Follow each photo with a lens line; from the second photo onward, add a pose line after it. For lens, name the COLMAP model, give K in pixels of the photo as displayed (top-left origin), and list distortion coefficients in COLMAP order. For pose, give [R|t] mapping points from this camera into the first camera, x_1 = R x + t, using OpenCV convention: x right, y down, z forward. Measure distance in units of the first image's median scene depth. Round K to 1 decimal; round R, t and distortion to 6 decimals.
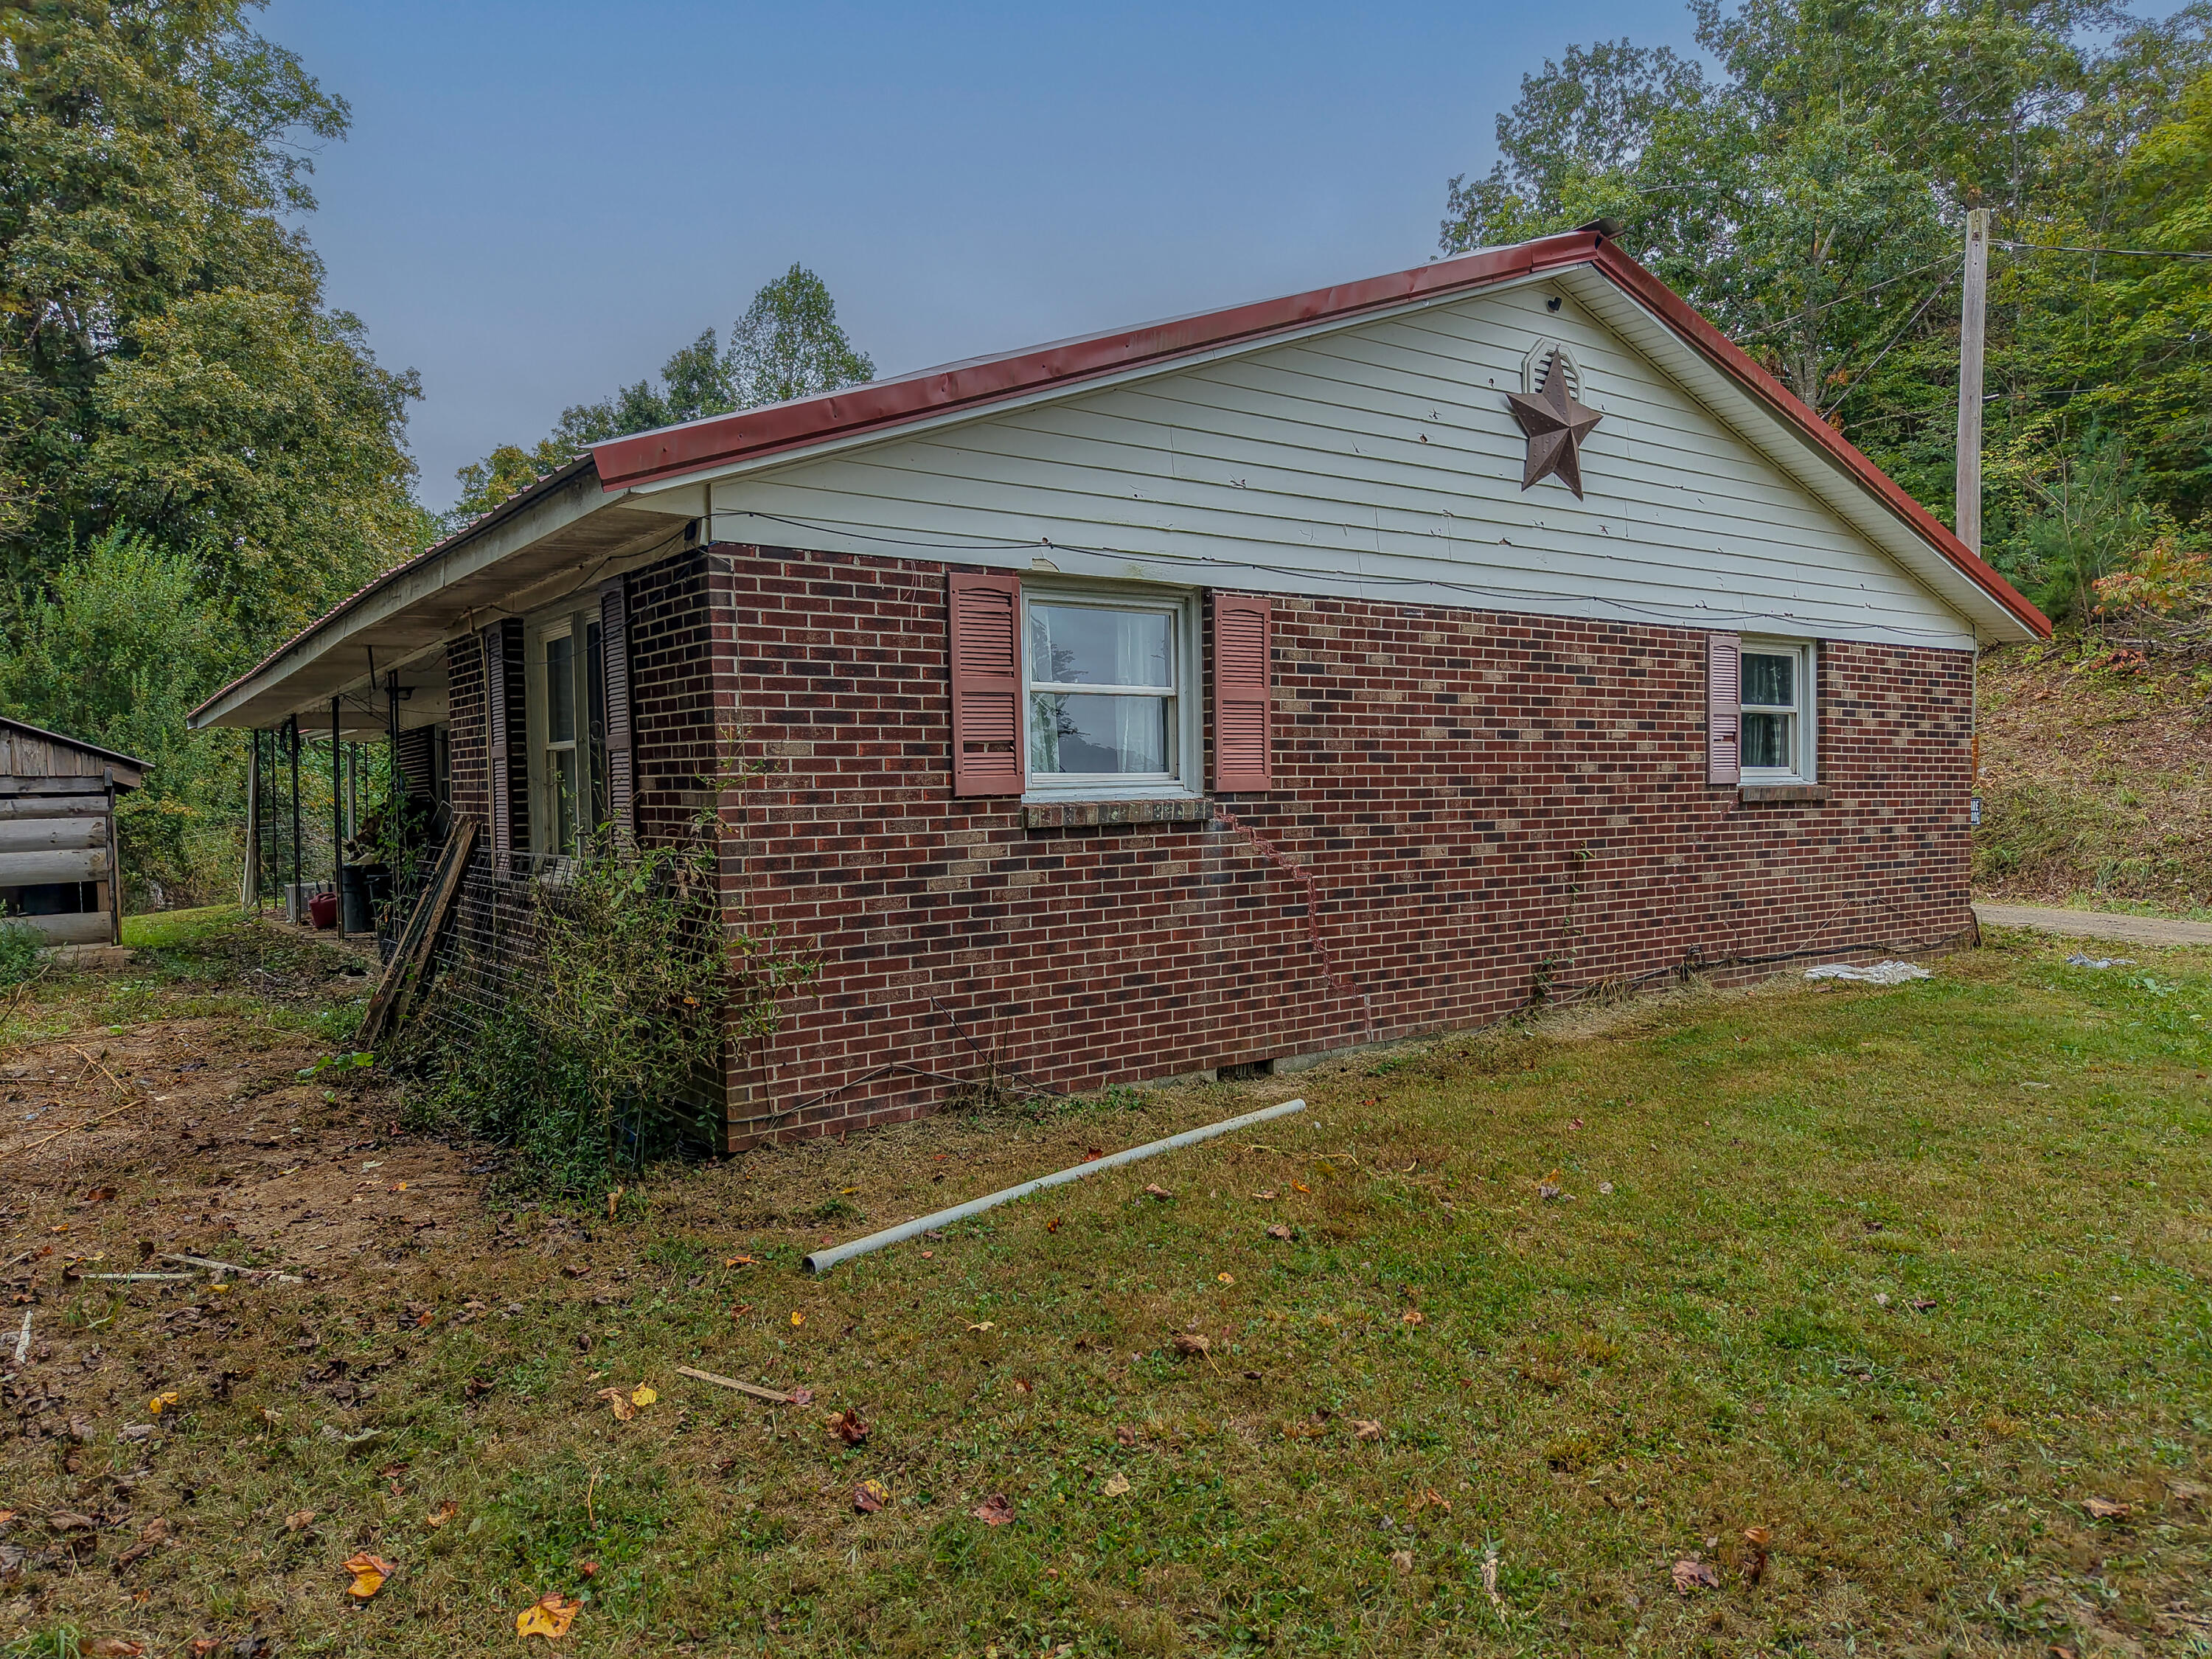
lens RADIAL K [[1516.1, 0, 1105.9], [0, 1516.1, 832.5], [0, 0, 1]] dist [0.034208, -0.009038]
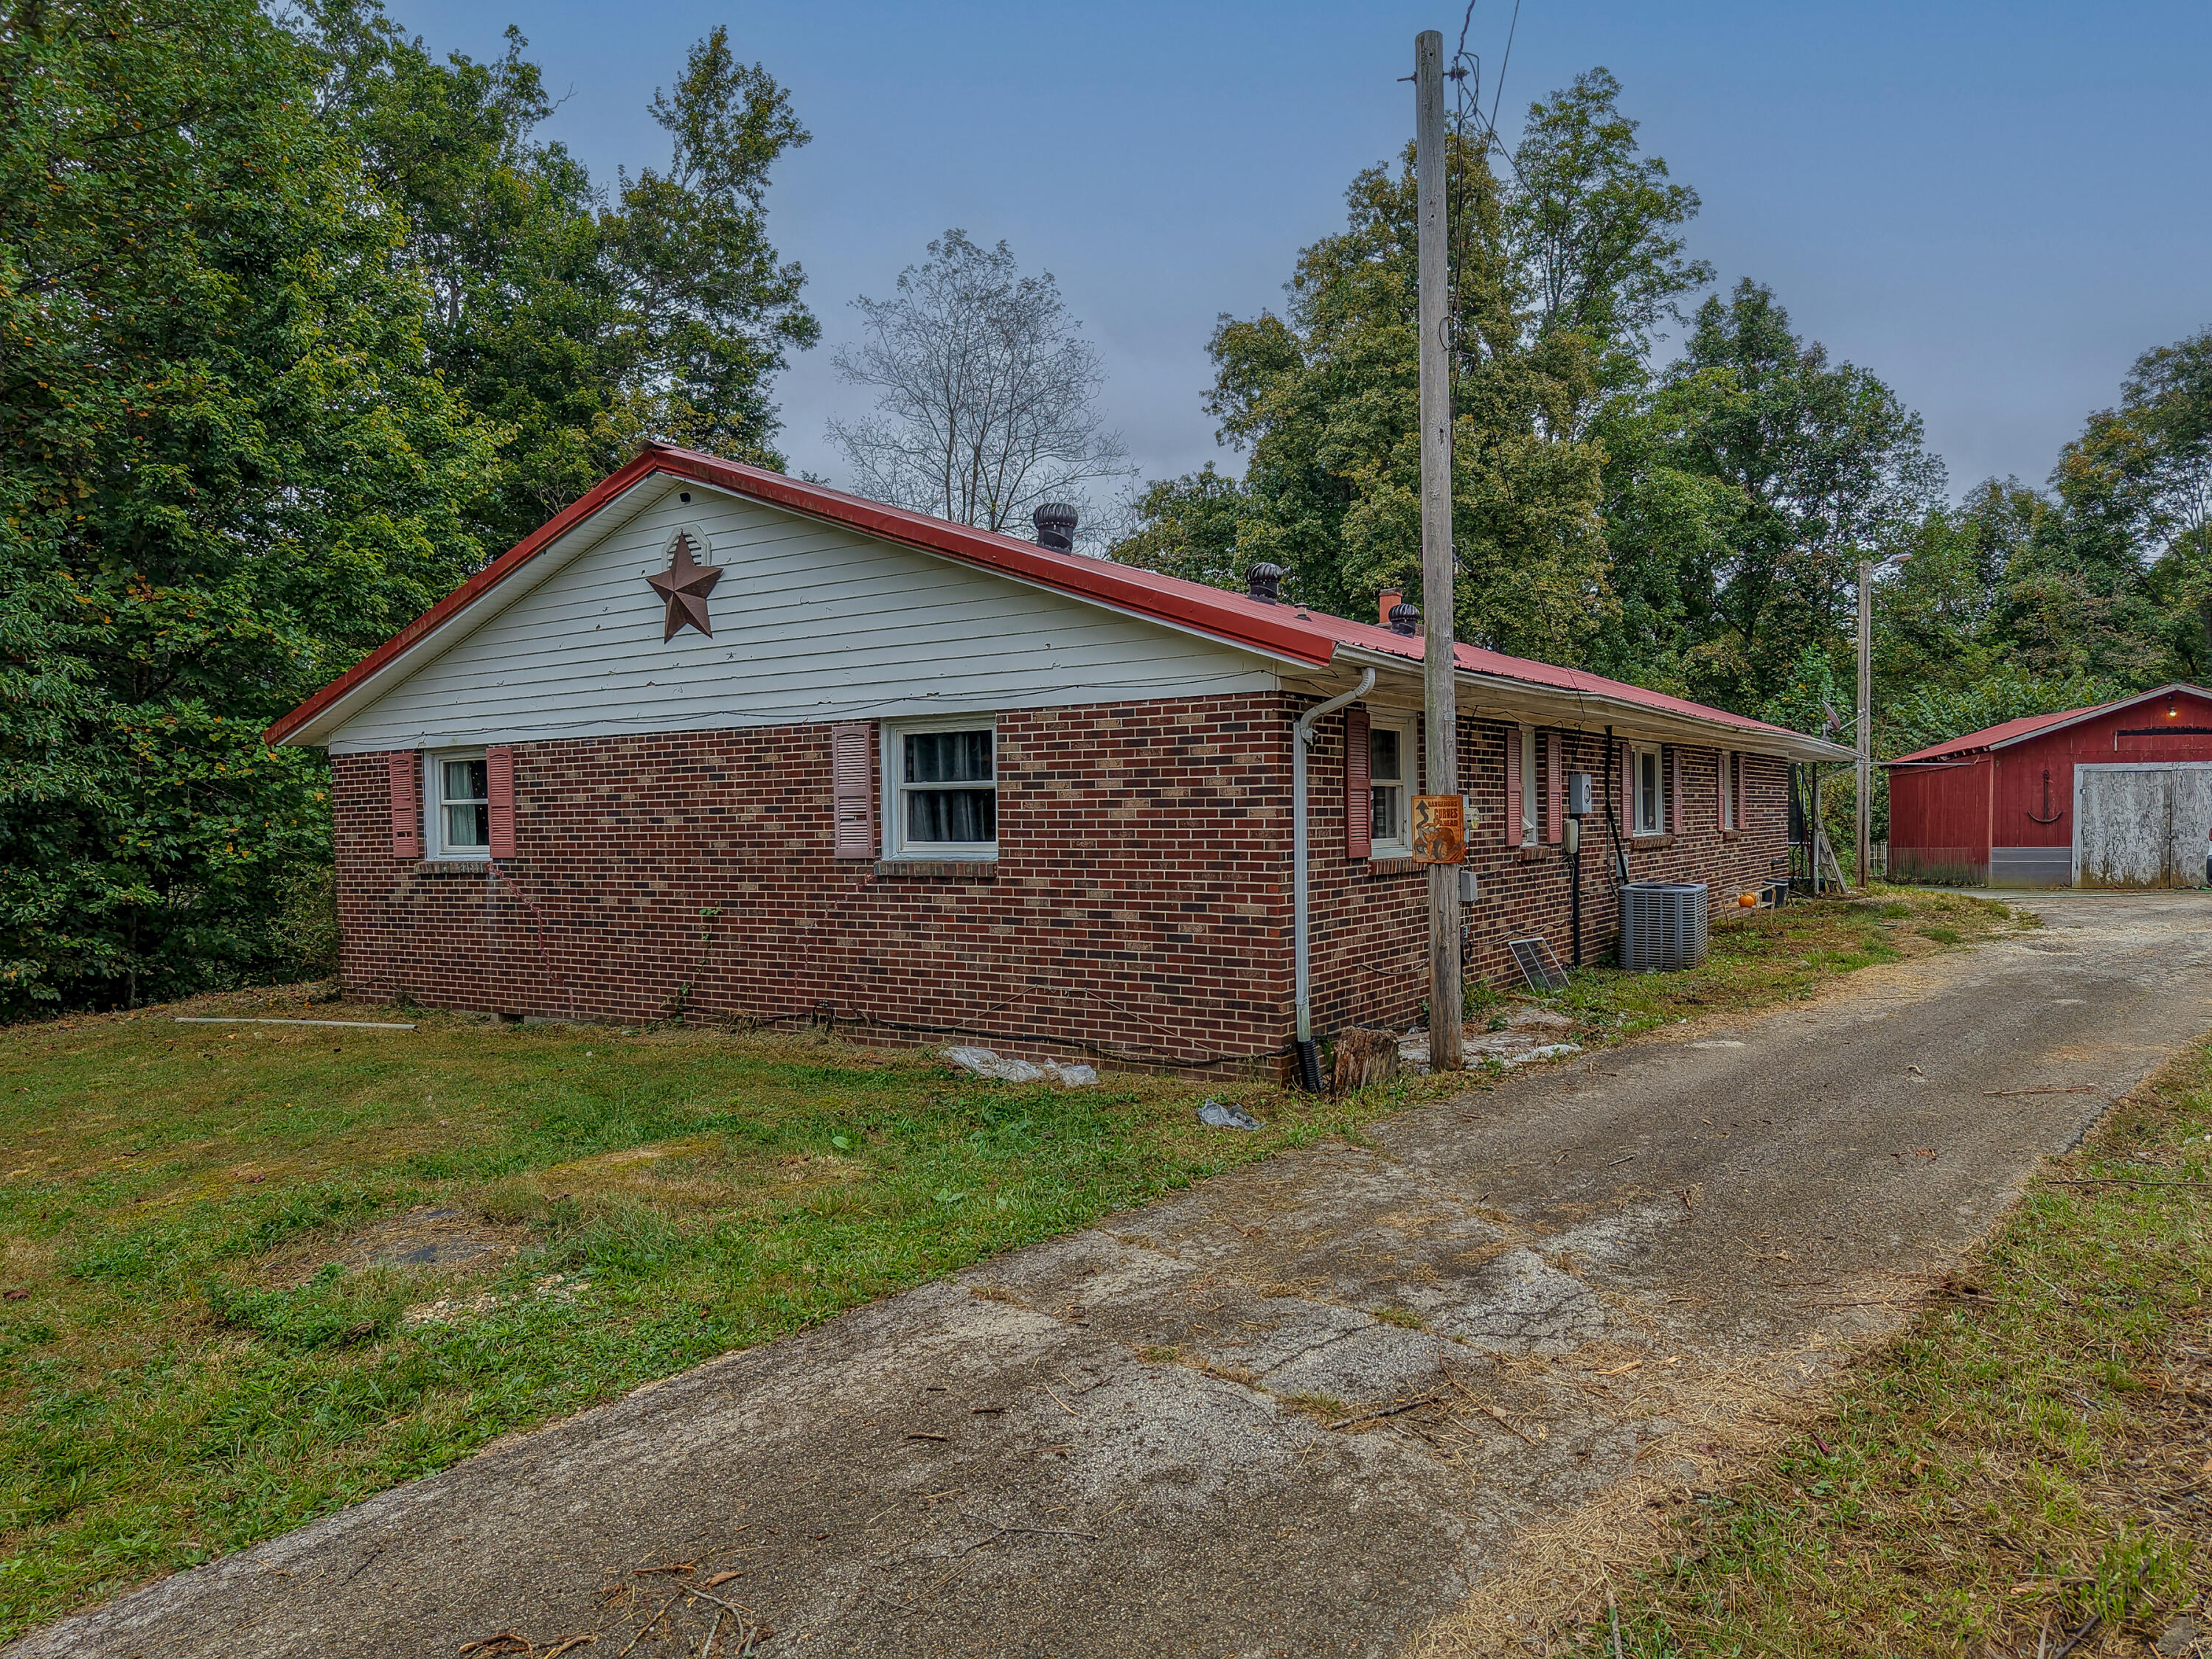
lens RADIAL K [[1516.1, 0, 1106.6], [0, 1516.1, 829.3], [0, 0, 1]] dist [0.034208, -0.009038]
pose [[0.347208, 0.018306, -0.937610, 1.691031], [-0.012723, 0.999809, 0.014809, -0.081086], [0.937702, 0.006788, 0.347374, 0.890071]]
